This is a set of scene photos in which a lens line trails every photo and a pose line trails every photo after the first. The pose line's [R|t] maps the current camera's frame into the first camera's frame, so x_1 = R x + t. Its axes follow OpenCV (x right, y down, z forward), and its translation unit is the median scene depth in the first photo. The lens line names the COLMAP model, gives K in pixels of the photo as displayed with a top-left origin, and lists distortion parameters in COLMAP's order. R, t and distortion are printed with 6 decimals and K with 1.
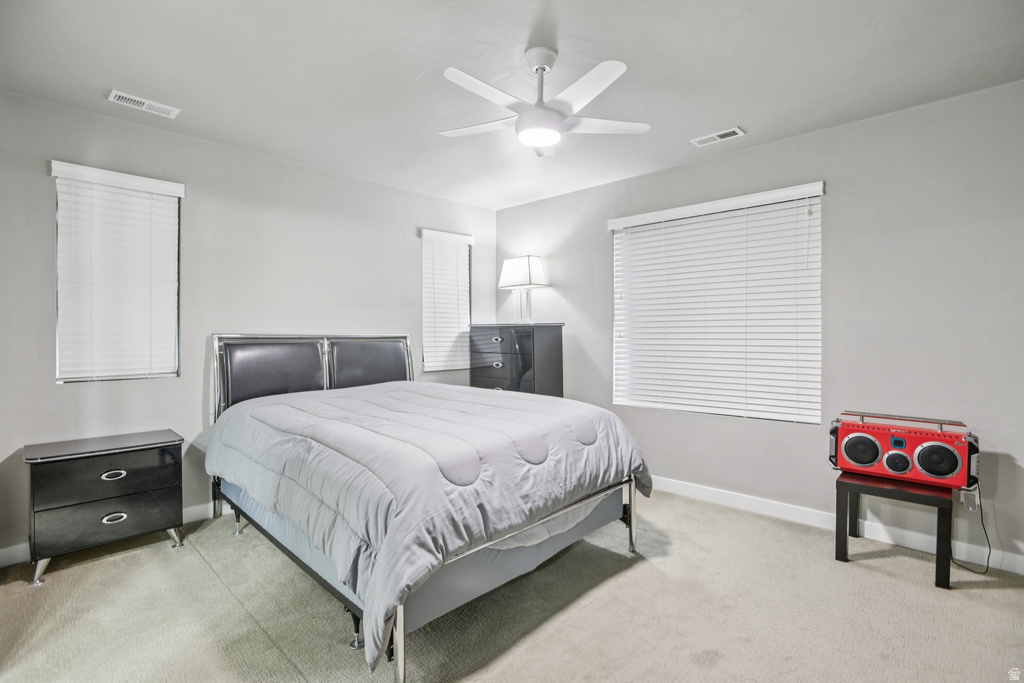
lens RADIAL K [[485.3, 0, 510.5], [0, 485.3, 335.8], [0, 0, 1]] dist [-0.041987, 0.018840]
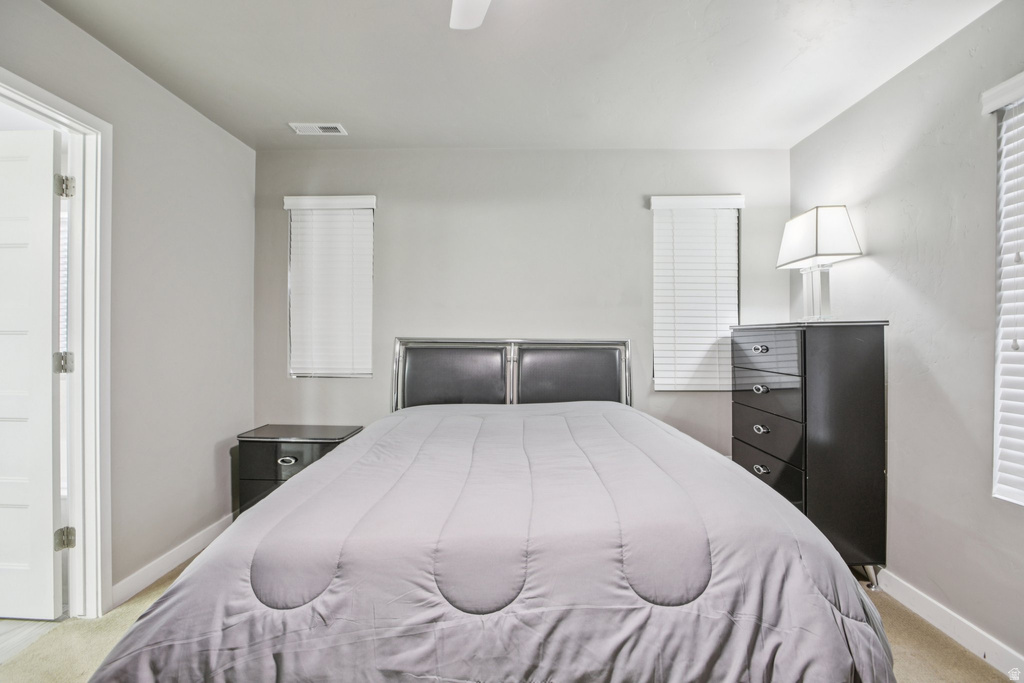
lens RADIAL K [[485.3, 0, 510.0], [0, 485.3, 337.4], [0, 0, 1]] dist [-0.041987, 0.018840]
pose [[0.683653, 0.003963, -0.729796, 0.223024], [-0.009038, 0.999955, -0.003036, -0.002609], [0.729751, 0.008671, 0.683658, 0.365873]]
